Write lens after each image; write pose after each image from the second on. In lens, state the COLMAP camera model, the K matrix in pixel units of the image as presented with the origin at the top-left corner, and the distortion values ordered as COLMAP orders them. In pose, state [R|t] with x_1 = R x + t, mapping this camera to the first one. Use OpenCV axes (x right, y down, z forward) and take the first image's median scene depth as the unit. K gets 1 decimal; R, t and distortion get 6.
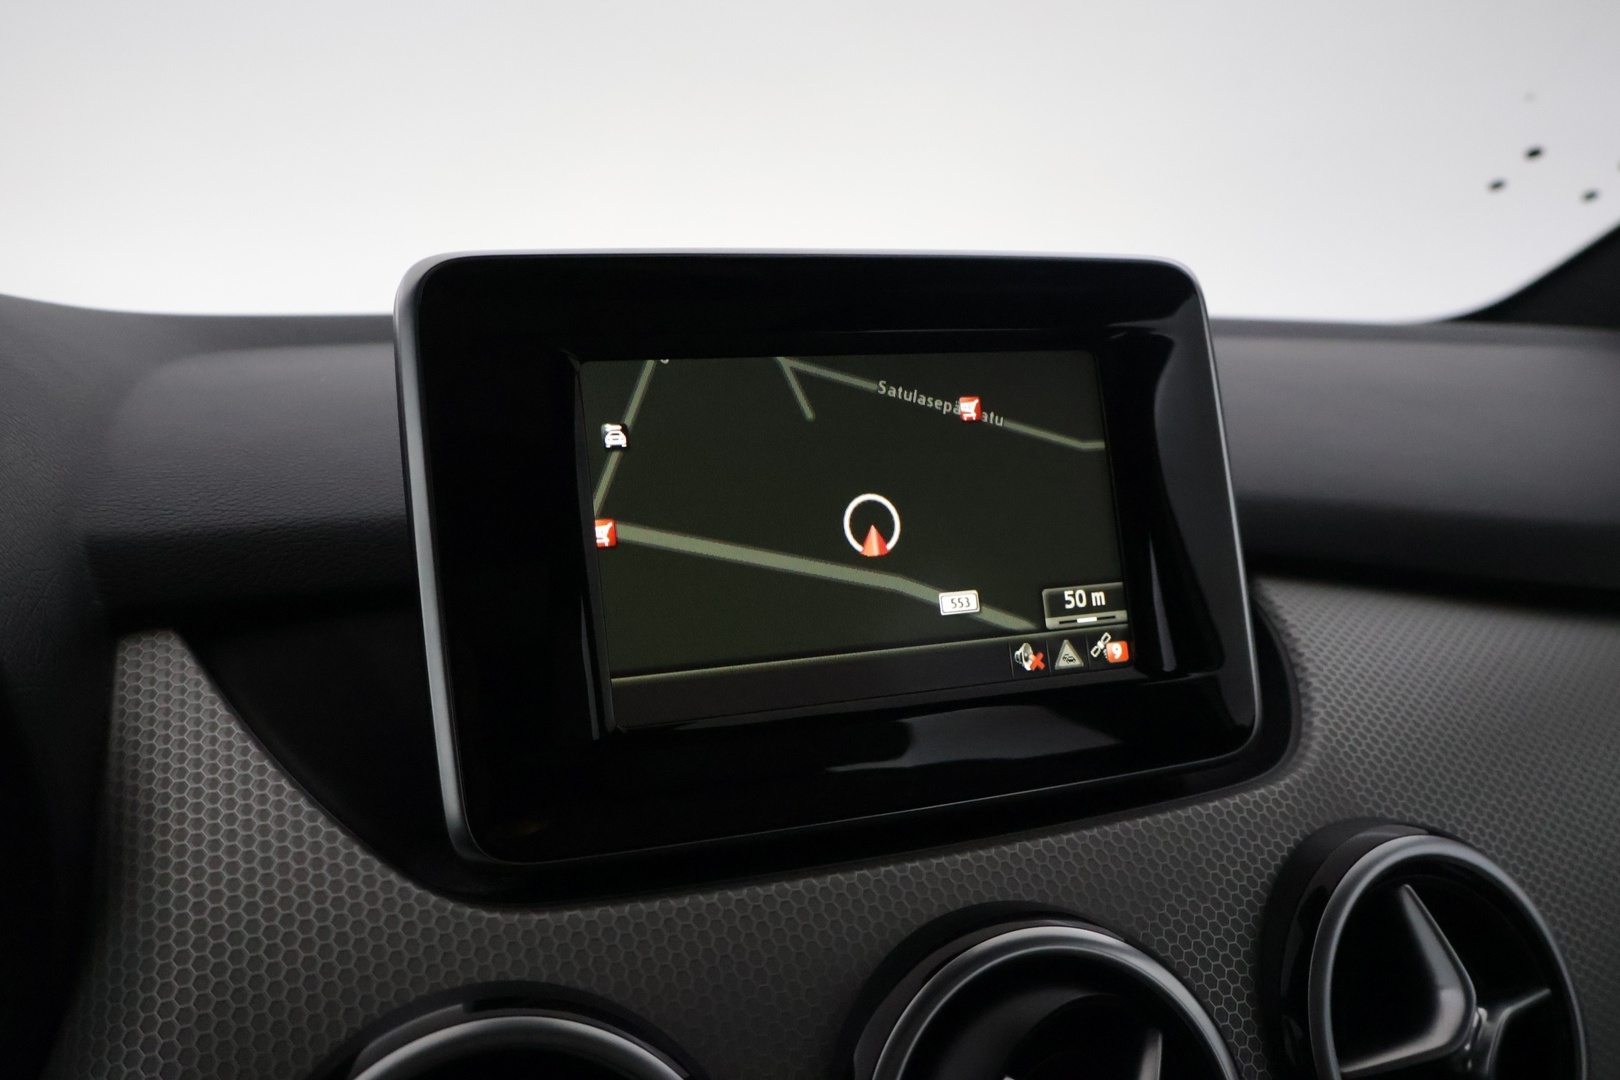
lens RADIAL K [[1661.0, 0, 816.1], [0, 1661.0, 543.3], [0, 0, 1]] dist [-0.016347, 0.000000]
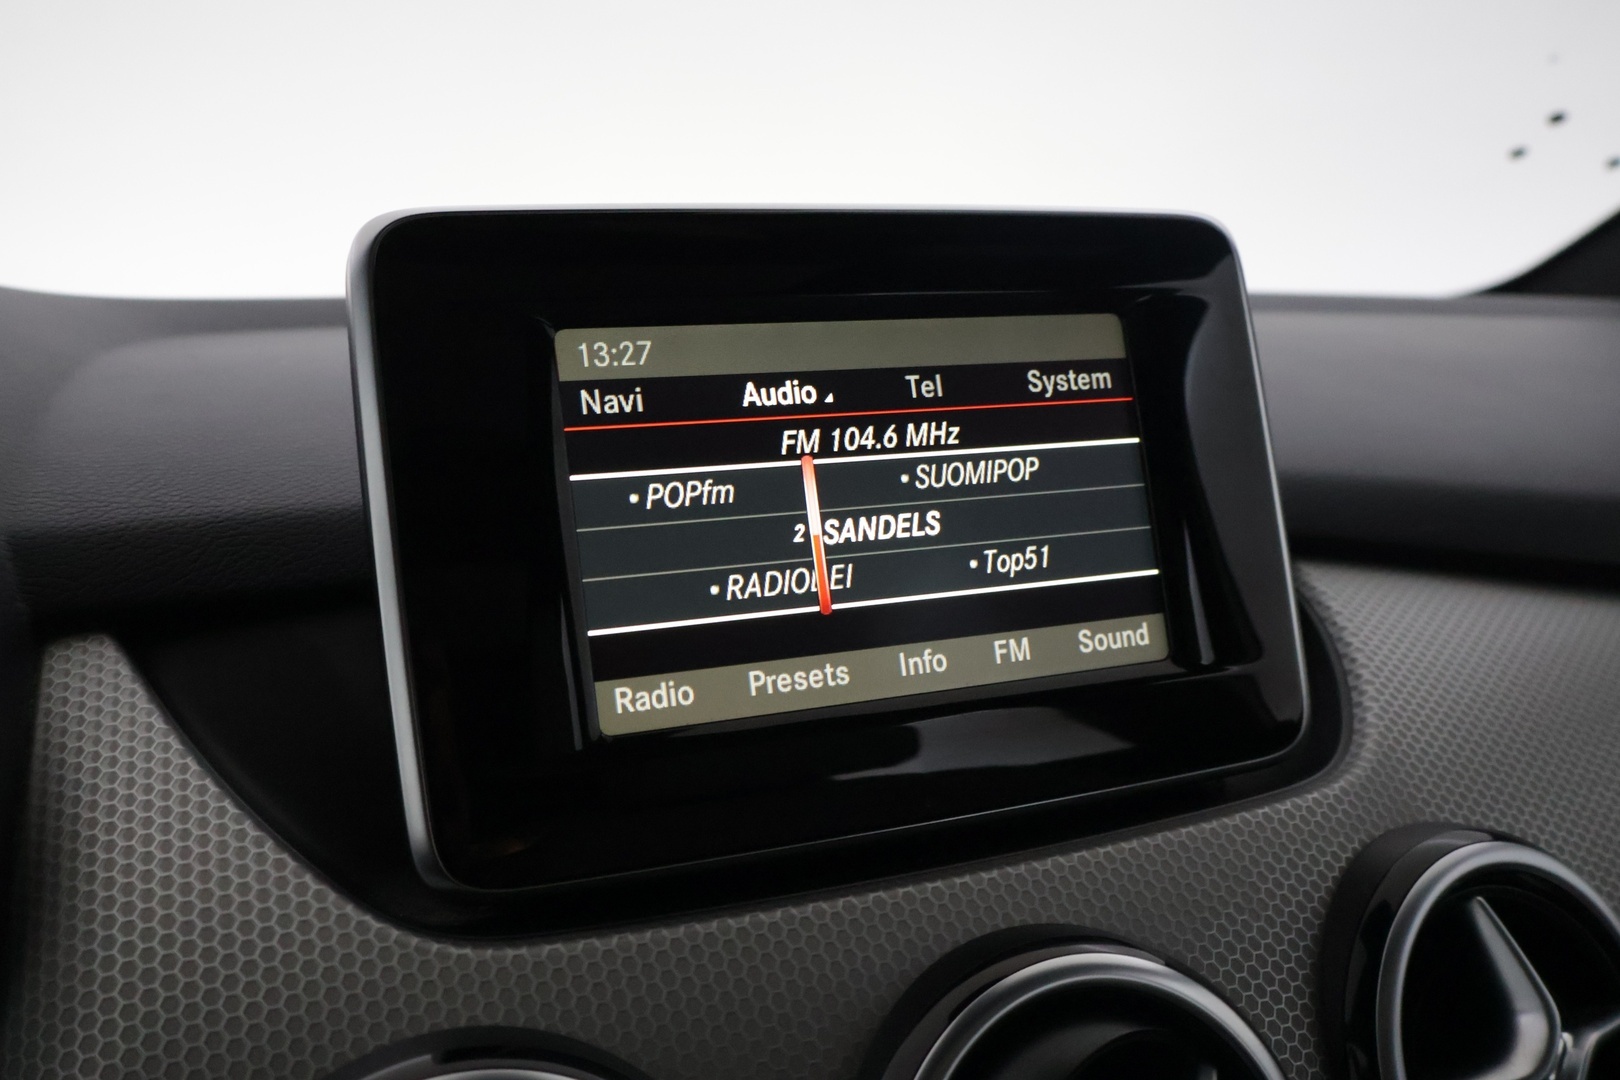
lens RADIAL K [[1661.0, 0, 803.5], [0, 1661.0, 541.2], [0, 0, 1]] dist [-0.016347, 0.000000]
pose [[0.999886, -0.014430, -0.004405, -0.005251], [0.014431, 0.999896, 0.000295, 0.007019], [0.004400, -0.000358, 0.999990, 0.101946]]
